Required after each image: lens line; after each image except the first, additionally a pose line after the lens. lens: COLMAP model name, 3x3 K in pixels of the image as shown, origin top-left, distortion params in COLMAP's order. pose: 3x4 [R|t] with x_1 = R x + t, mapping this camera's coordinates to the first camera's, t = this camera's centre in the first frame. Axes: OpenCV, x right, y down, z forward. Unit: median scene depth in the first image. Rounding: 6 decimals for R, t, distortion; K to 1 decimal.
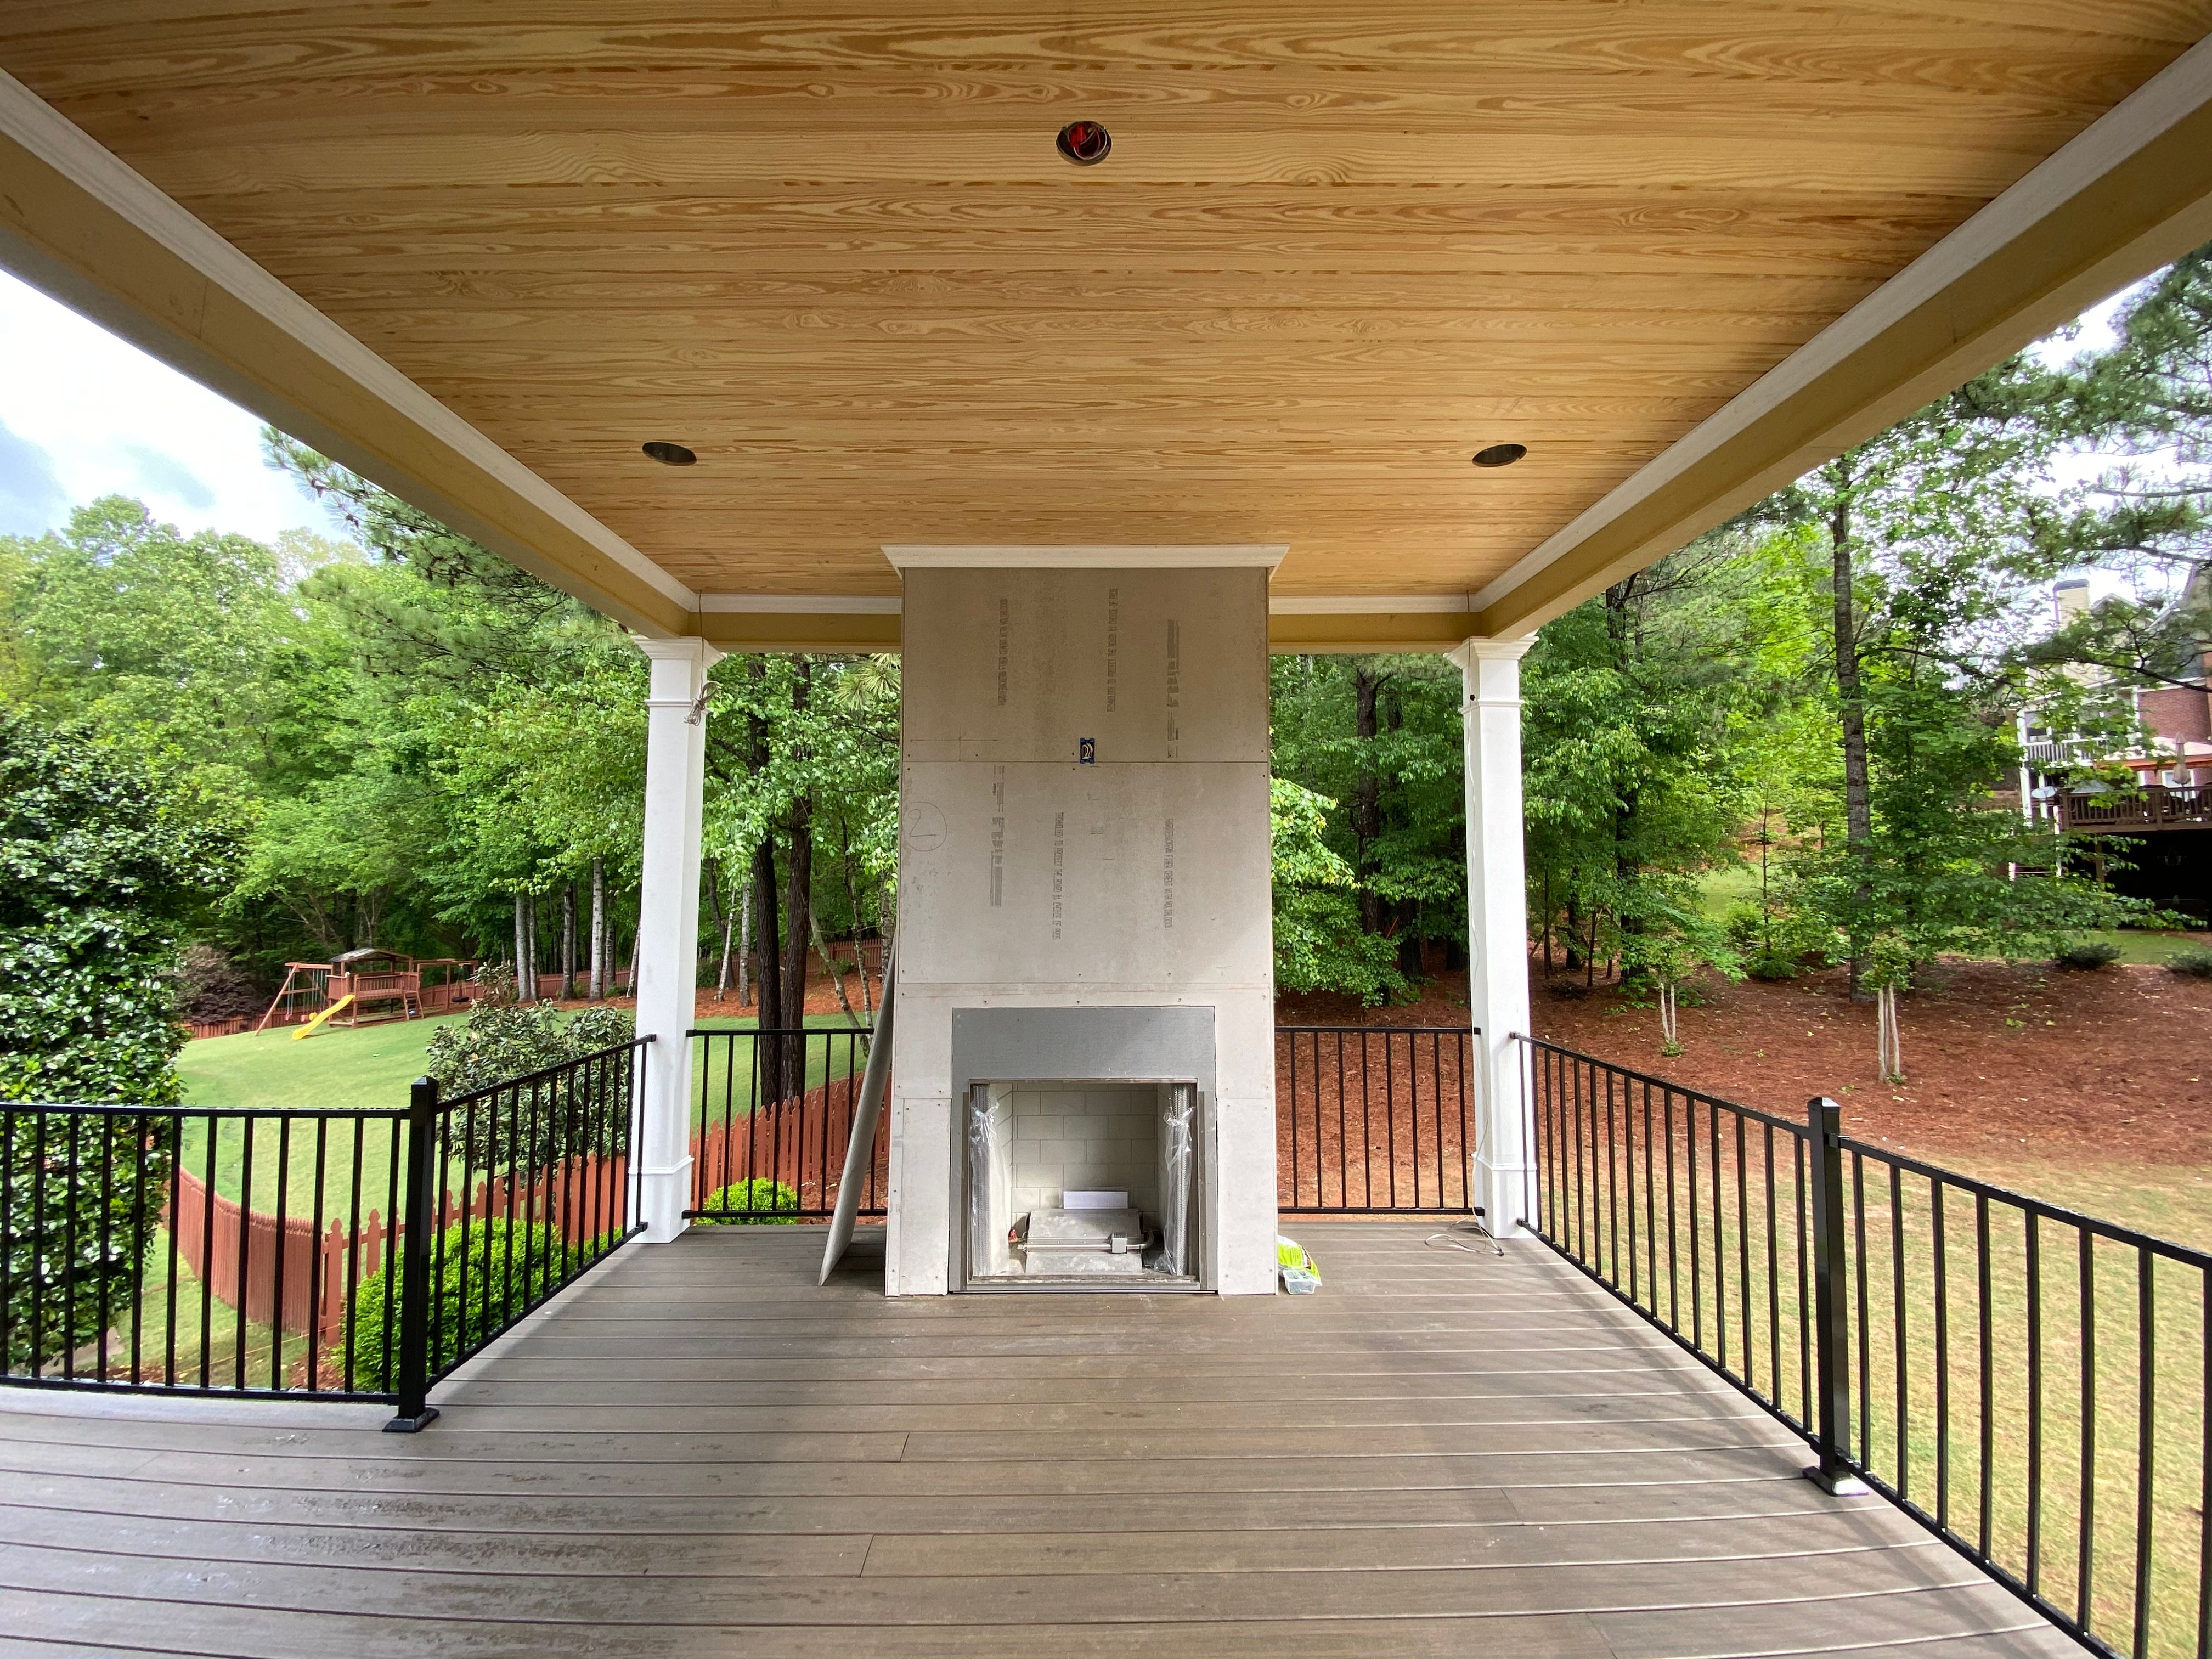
lens RADIAL K [[891.1, 0, 1097.0], [0, 891.1, 830.1], [0, 0, 1]] dist [0.026575, -0.022589]
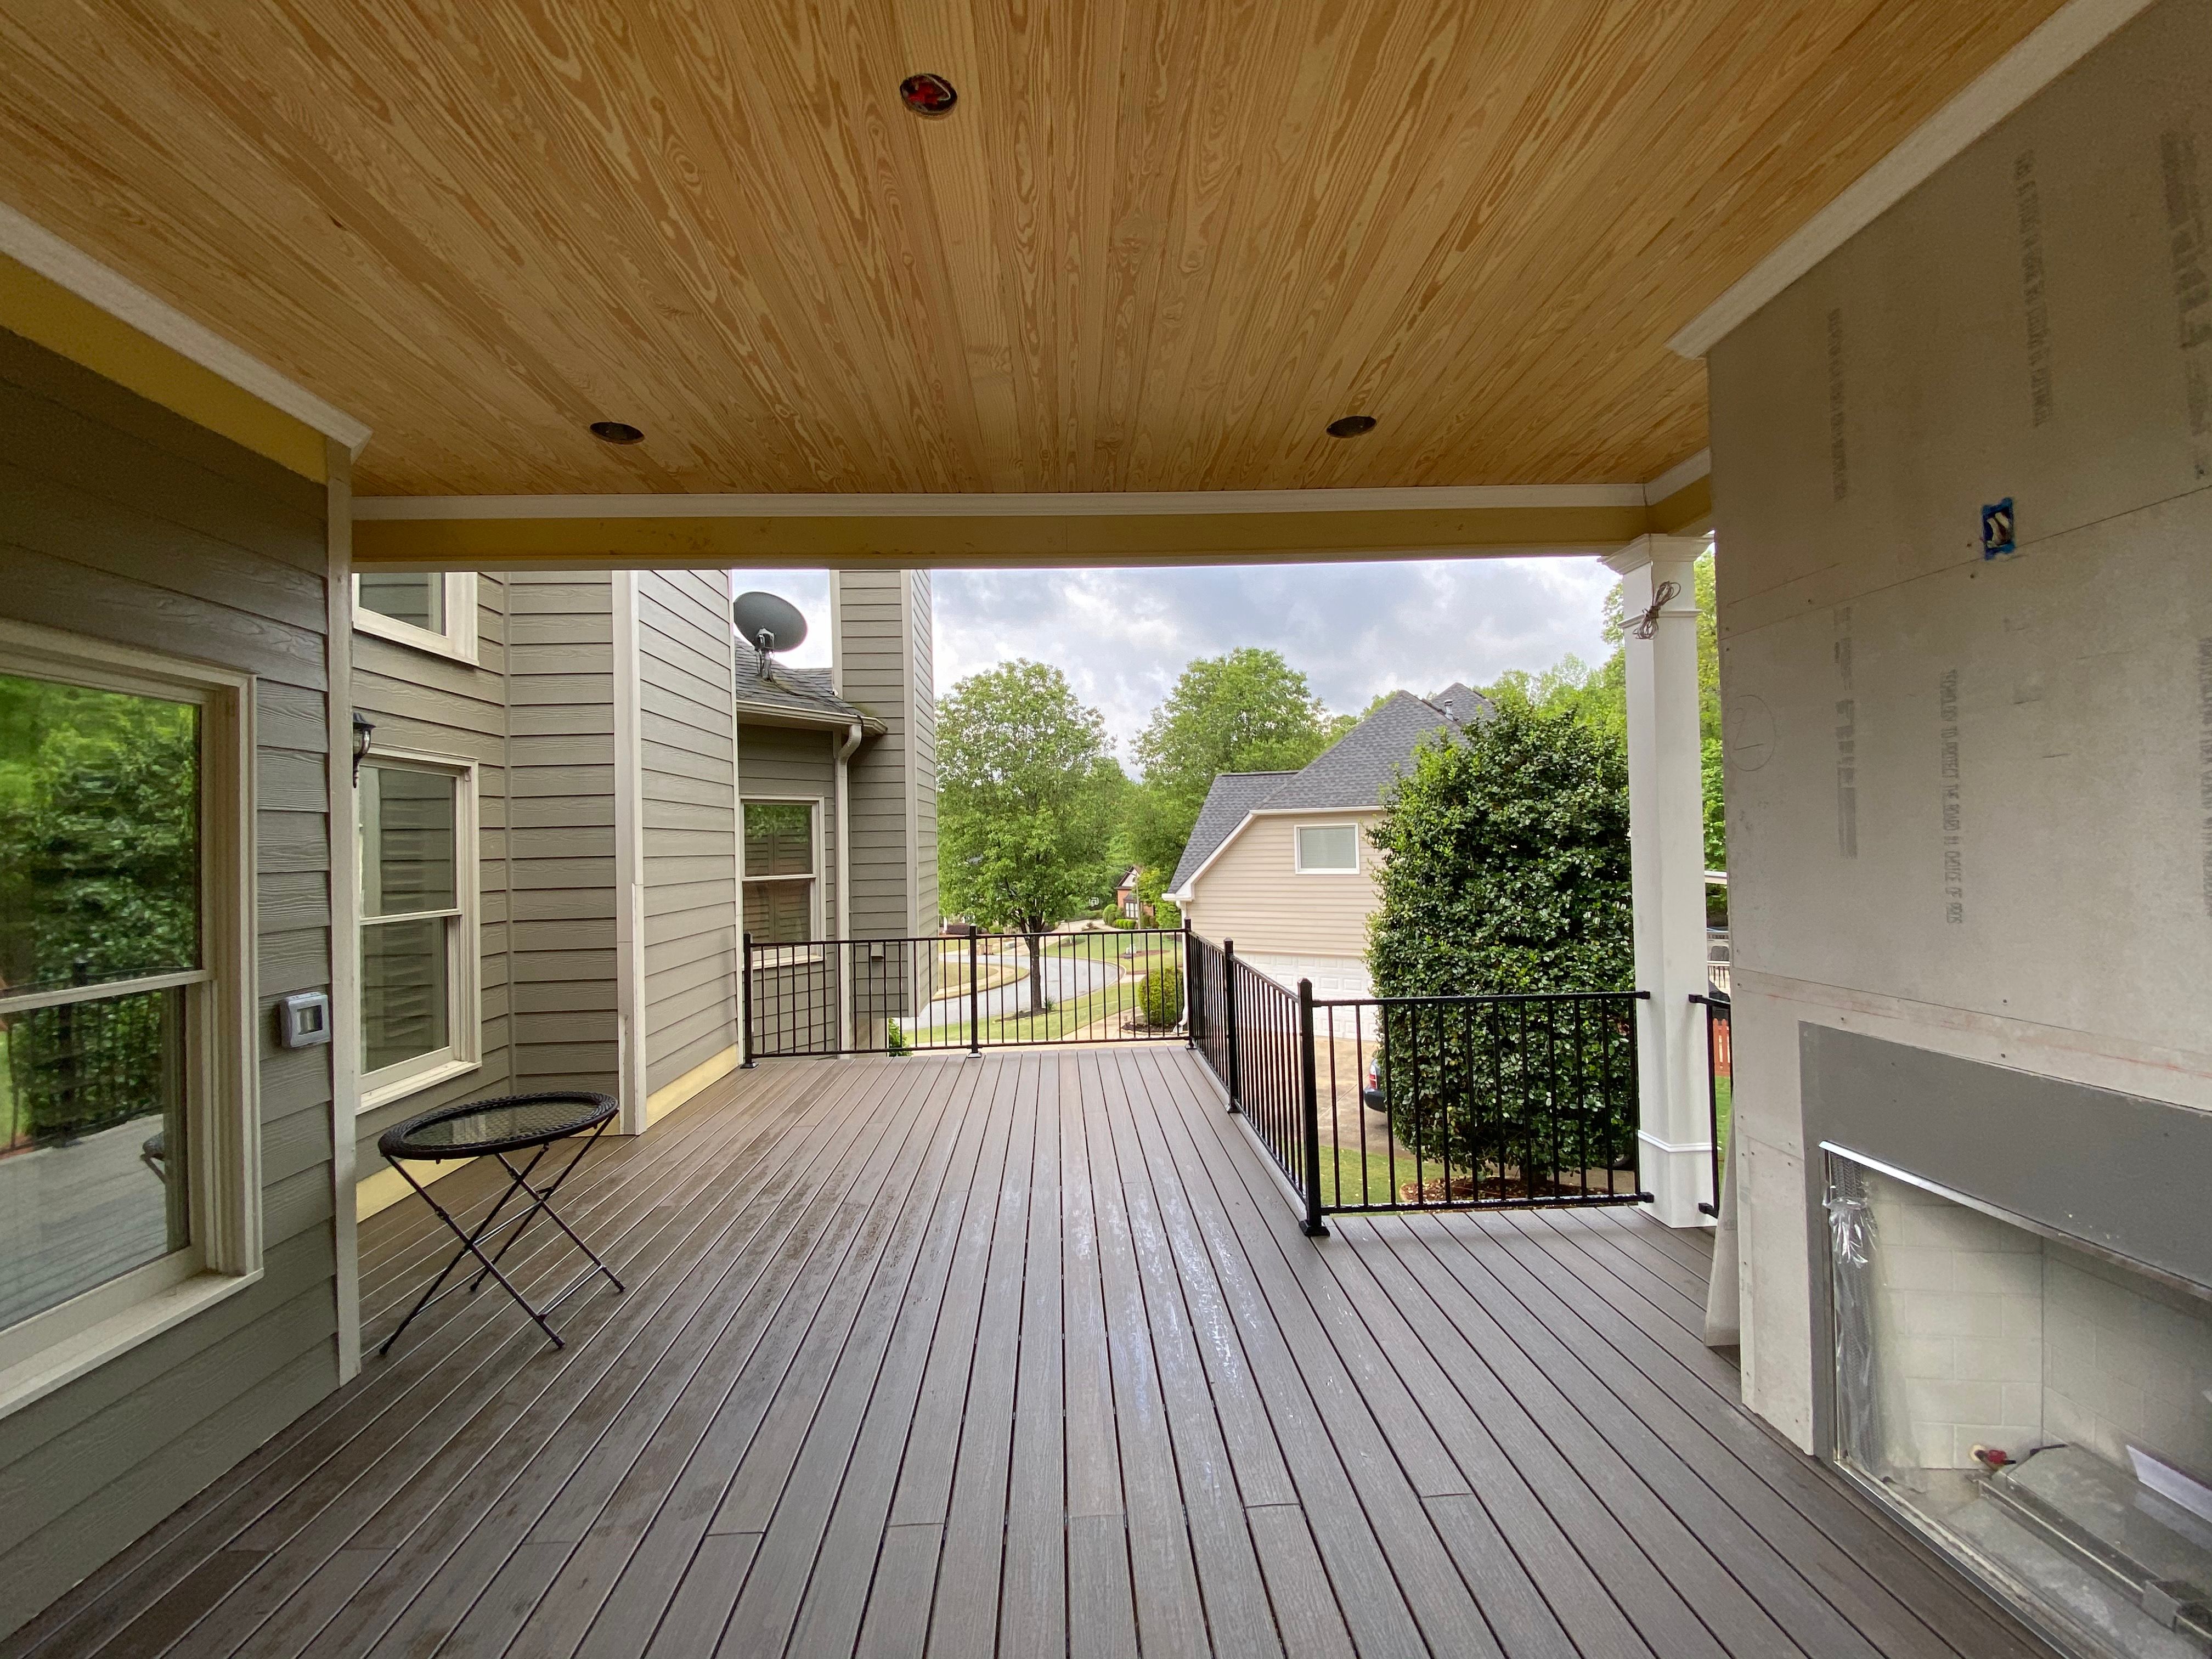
lens RADIAL K [[891.1, 0, 1097.0], [0, 891.1, 830.1], [0, 0, 1]] dist [0.026575, -0.022589]
pose [[0.030471, -0.018883, -0.999357, 0.379949], [0.095770, 0.995277, -0.015886, 0.026710], [0.994937, -0.095224, 0.032136, 0.427171]]
